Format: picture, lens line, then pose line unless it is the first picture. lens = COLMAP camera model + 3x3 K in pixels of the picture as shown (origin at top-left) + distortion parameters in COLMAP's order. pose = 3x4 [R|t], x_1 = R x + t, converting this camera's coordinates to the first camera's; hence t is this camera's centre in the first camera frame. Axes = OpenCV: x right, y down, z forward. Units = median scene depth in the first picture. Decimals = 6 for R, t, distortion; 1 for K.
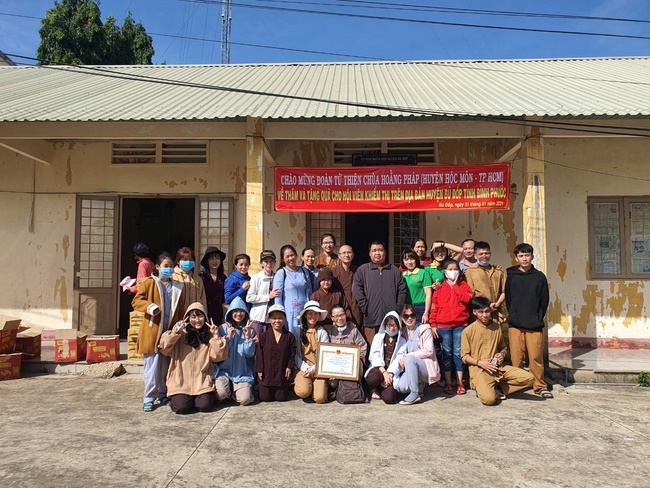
lens RADIAL K [[496.6, 0, 326.6], [0, 496.6, 252.2], [0, 0, 1]] dist [0.082420, -0.125805]
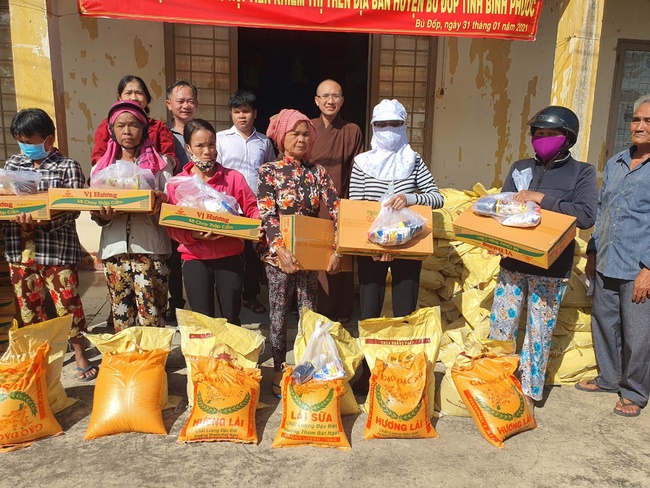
lens RADIAL K [[513.6, 0, 320.9], [0, 513.6, 249.3], [0, 0, 1]] dist [-0.002168, 0.036181]
pose [[0.984397, -0.011992, 0.175553, 0.031113], [-0.027068, 0.975481, 0.218413, 0.020574], [-0.173868, -0.219757, 0.959936, 0.448720]]
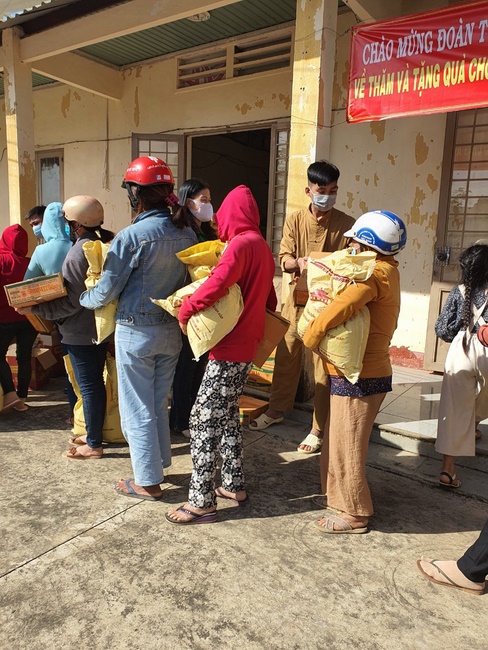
lens RADIAL K [[507.3, 0, 244.8], [0, 507.3, 321.9], [0, 0, 1]] dist [-0.001707, 0.036224]
pose [[0.830341, 0.110629, -0.546163, 0.119013], [-0.006976, 0.982083, 0.188322, 0.021532], [0.557211, -0.152561, 0.816236, 0.487583]]
